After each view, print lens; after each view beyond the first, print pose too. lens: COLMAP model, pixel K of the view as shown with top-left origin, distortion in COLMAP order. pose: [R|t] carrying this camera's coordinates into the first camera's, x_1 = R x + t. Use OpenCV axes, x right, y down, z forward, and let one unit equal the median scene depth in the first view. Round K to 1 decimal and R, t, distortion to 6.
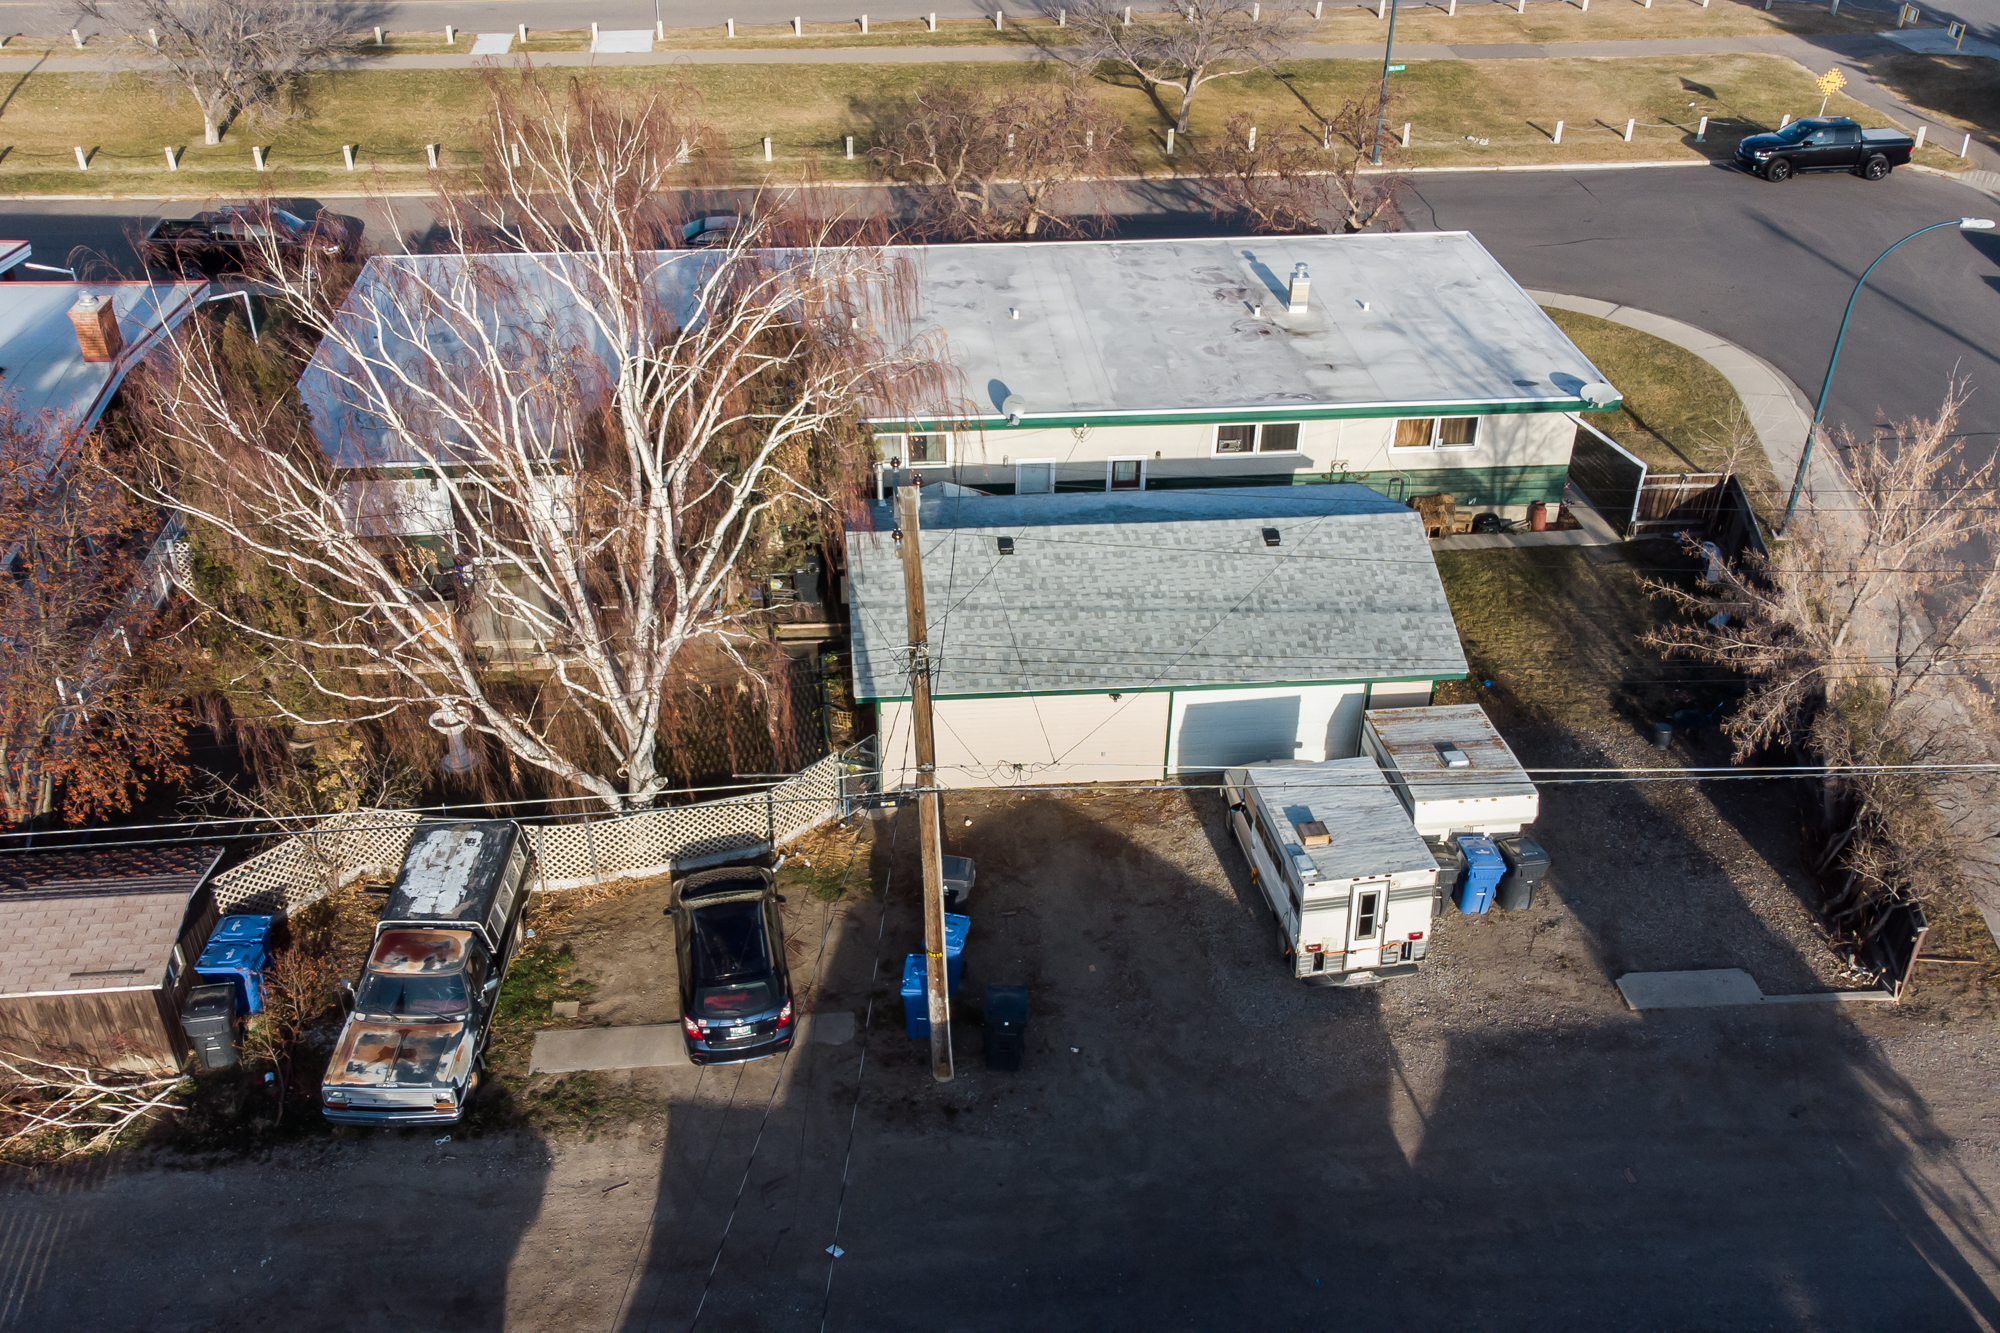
lens RADIAL K [[1769.5, 0, 985.1], [0, 1769.5, 668.7], [0, 0, 1]] dist [0.037189, 0.015748]
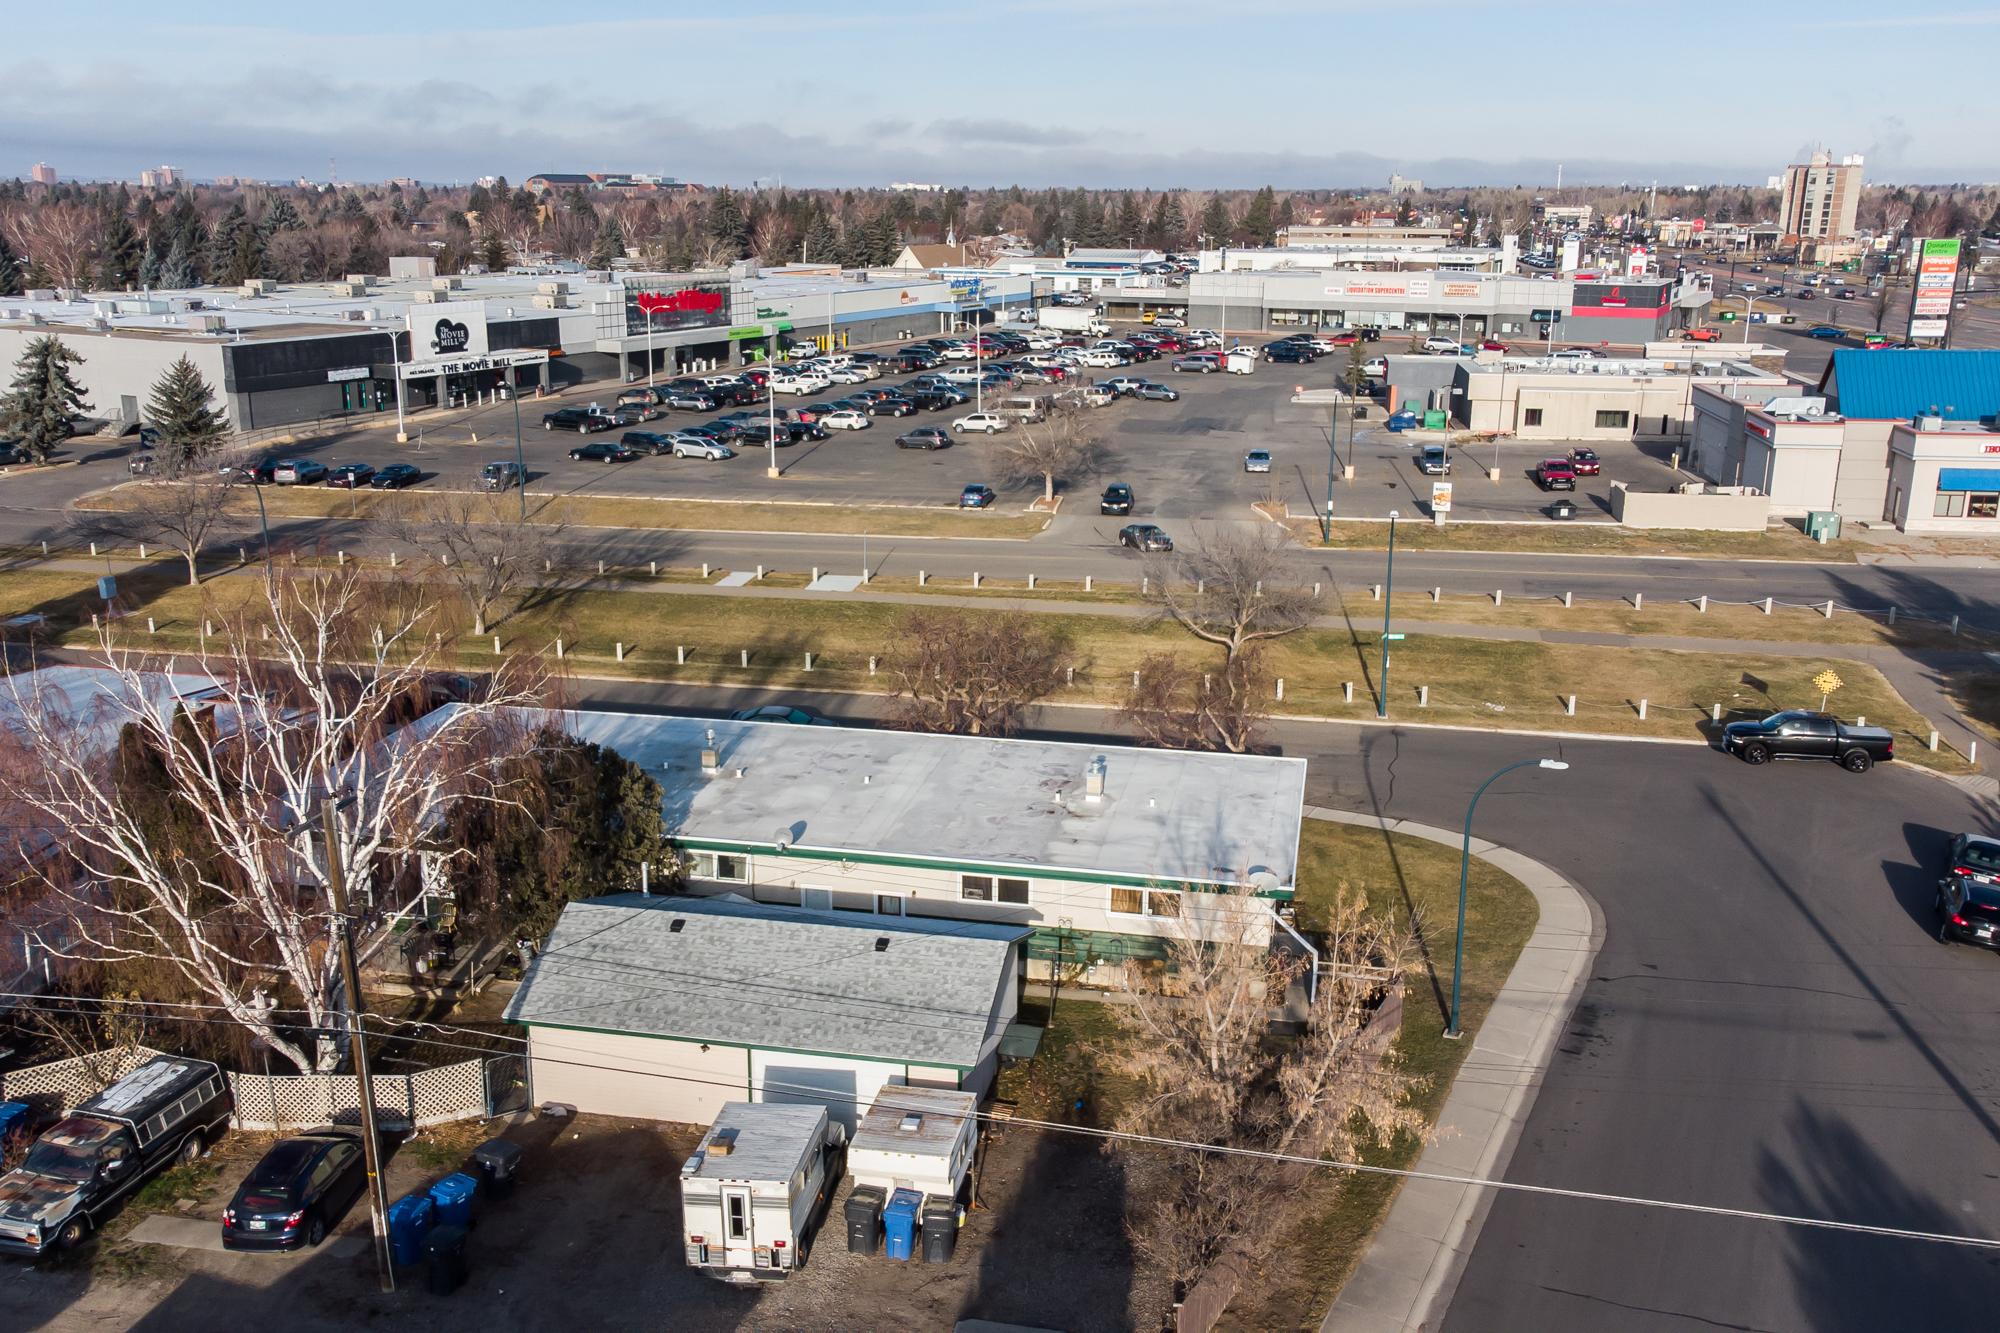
lens RADIAL K [[1769.5, 0, 986.8], [0, 1769.5, 659.4], [0, 0, 1]] dist [0.037189, 0.015748]
pose [[0.956980, 0.070539, -0.281450, 0.581192], [-0.155198, 0.944019, -0.291105, 0.087989], [0.245160, 0.322262, 0.914354, -0.176456]]
